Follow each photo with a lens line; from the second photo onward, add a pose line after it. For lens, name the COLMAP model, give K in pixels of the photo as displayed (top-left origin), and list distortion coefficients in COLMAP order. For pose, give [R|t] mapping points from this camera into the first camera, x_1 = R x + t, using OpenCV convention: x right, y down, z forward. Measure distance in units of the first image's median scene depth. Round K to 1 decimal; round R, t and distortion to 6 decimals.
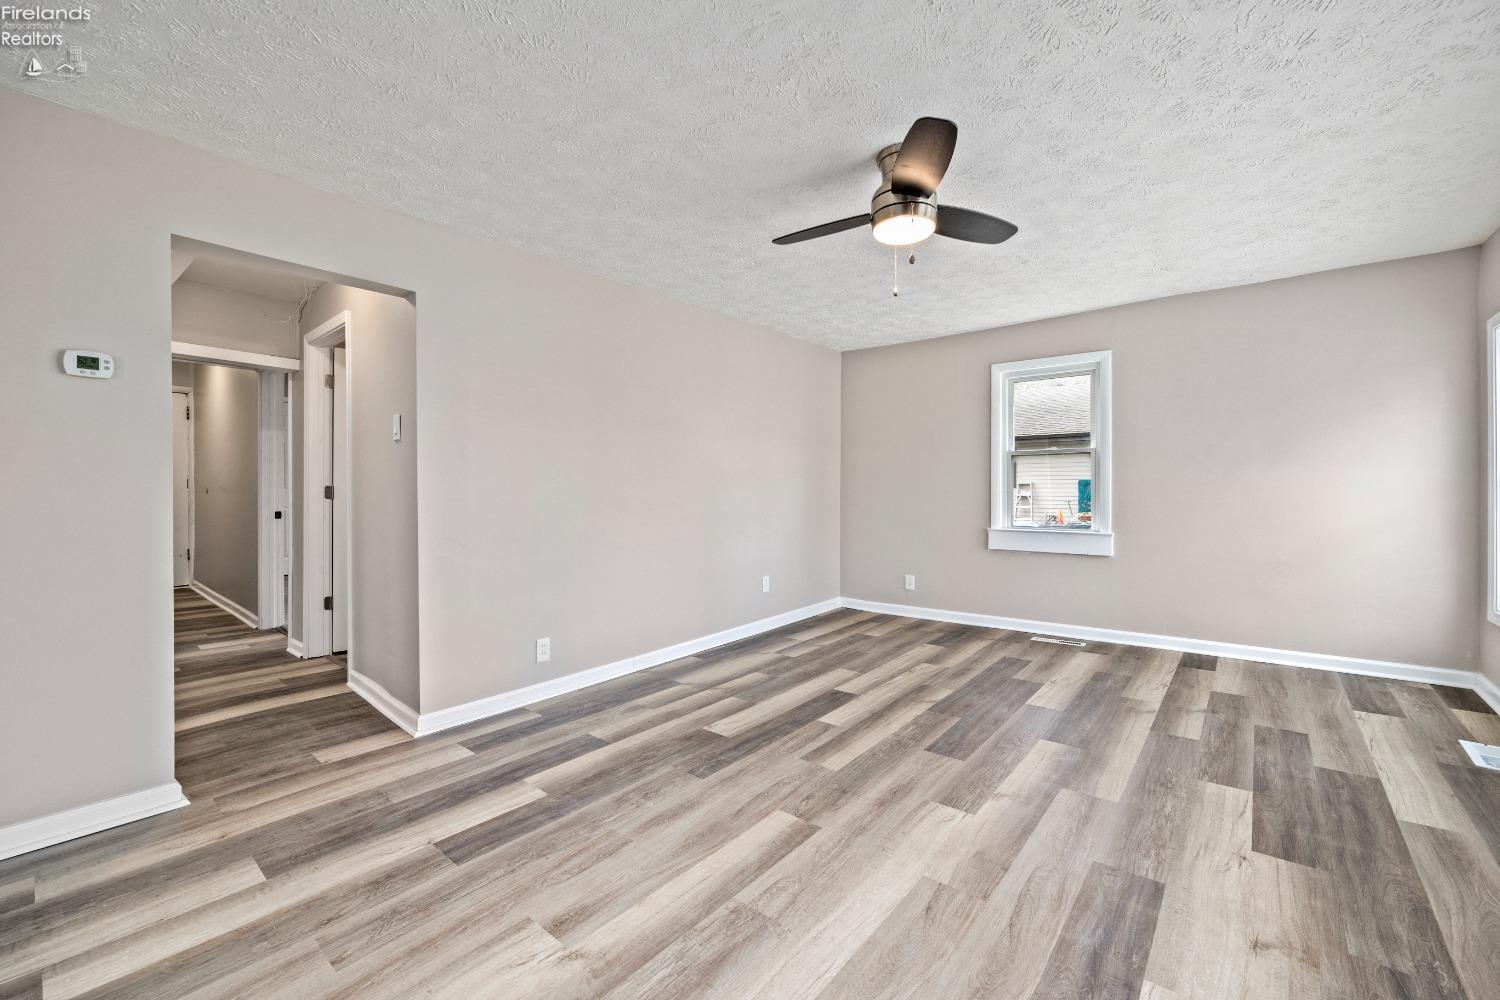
lens RADIAL K [[604.2, 0, 750.0], [0, 604.2, 500.0], [0, 0, 1]] dist [-0.003735, -0.000314]
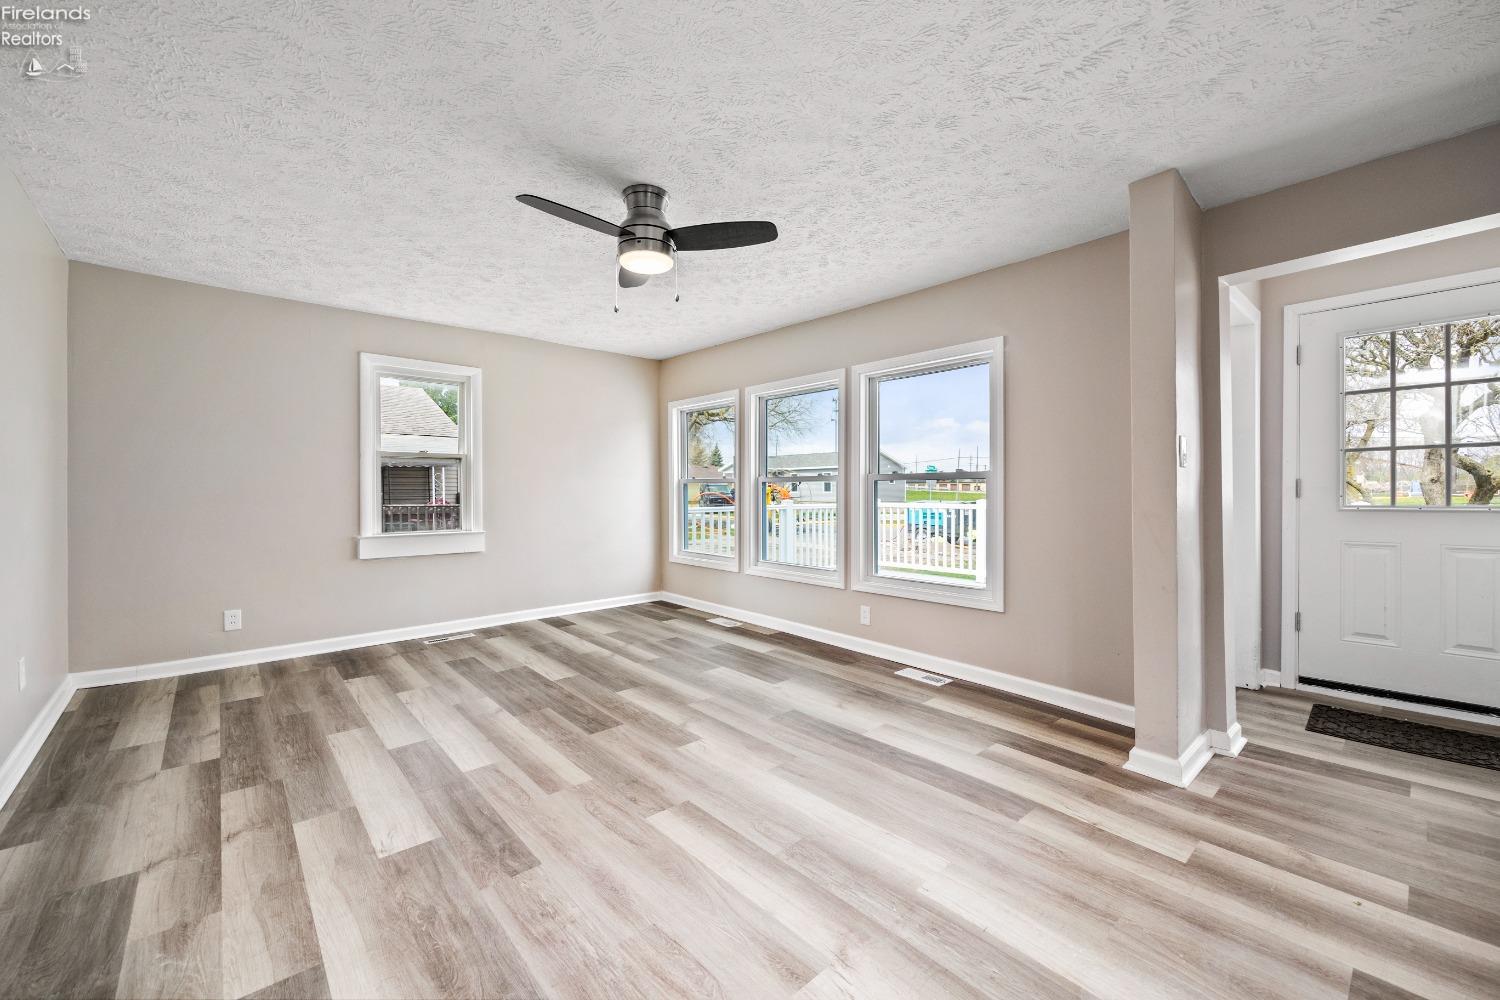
lens RADIAL K [[604.2, 0, 750.0], [0, 604.2, 500.0], [0, 0, 1]] dist [-0.003735, -0.000314]
pose [[0.146053, -0.012873, 0.989193, -0.728586], [0.019116, 0.999765, 0.010188, -0.006976], [-0.989092, 0.017421, 0.146265, 0.559512]]
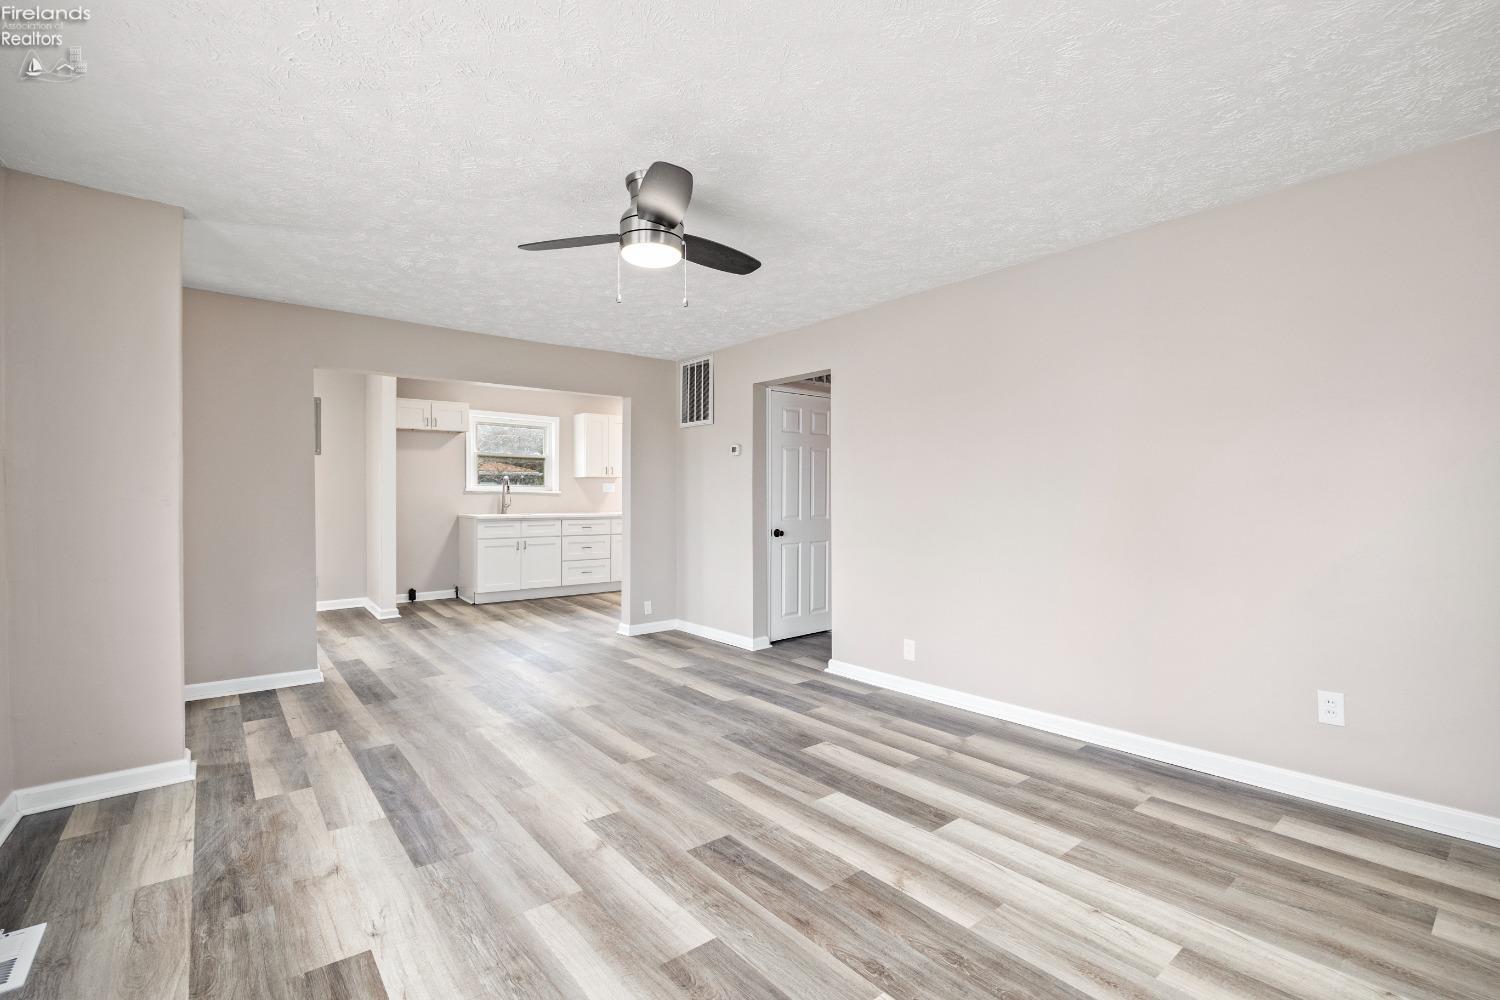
lens RADIAL K [[673.1, 0, 750.0], [0, 673.1, 500.0], [0, 0, 1]] dist [-0.018898, 0.000645]
pose [[-0.186240, 0.009970, -0.982454, 1.164031], [-0.017882, 0.999748, 0.013535, -0.045514], [0.982342, 0.020089, -0.186014, 1.193404]]
